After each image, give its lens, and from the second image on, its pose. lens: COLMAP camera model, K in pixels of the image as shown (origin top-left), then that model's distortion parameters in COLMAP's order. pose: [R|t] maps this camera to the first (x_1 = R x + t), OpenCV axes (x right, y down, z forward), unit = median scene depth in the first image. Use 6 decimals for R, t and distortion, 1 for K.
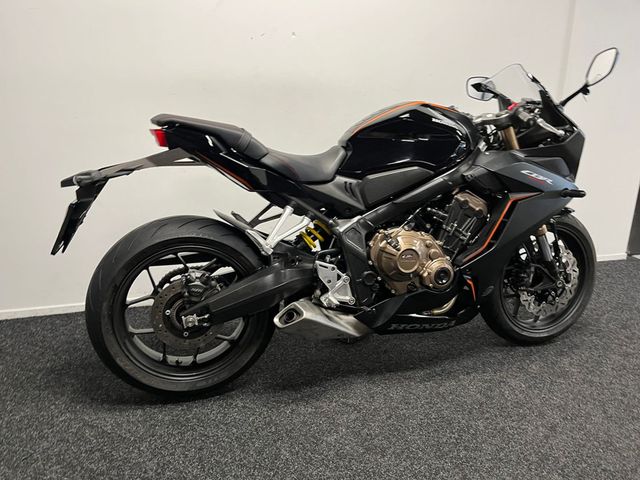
lens RADIAL K [[483.8, 0, 320.0], [0, 483.8, 240.0], [0, 0, 1]] dist [0.035297, -0.002290]
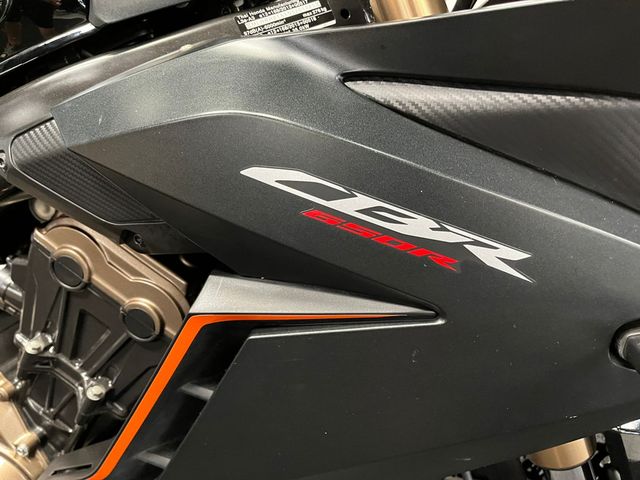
lens RADIAL K [[486.6, 0, 324.8], [0, 486.6, 238.7], [0, 0, 1]] dist [0.056339, -0.086690]
pose [[0.839148, 0.216451, -0.498978, 0.528267], [-0.136705, 0.971888, 0.191691, -0.155770], [0.526442, -0.092644, 0.845148, 0.891169]]
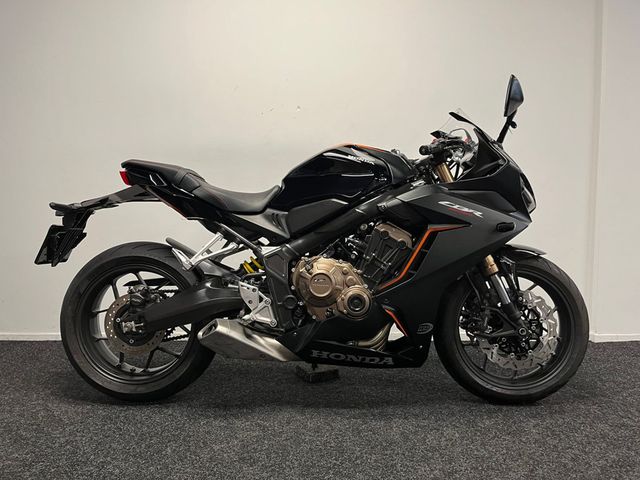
lens RADIAL K [[486.6, 0, 324.8], [0, 486.6, 238.7], [0, 0, 1]] dist [0.056339, -0.086690]
pose [[0.947602, -0.001318, -0.319450, 0.521053], [-0.065047, 0.978245, -0.196990, 0.149786], [0.312760, 0.207447, 0.926902, 0.005365]]
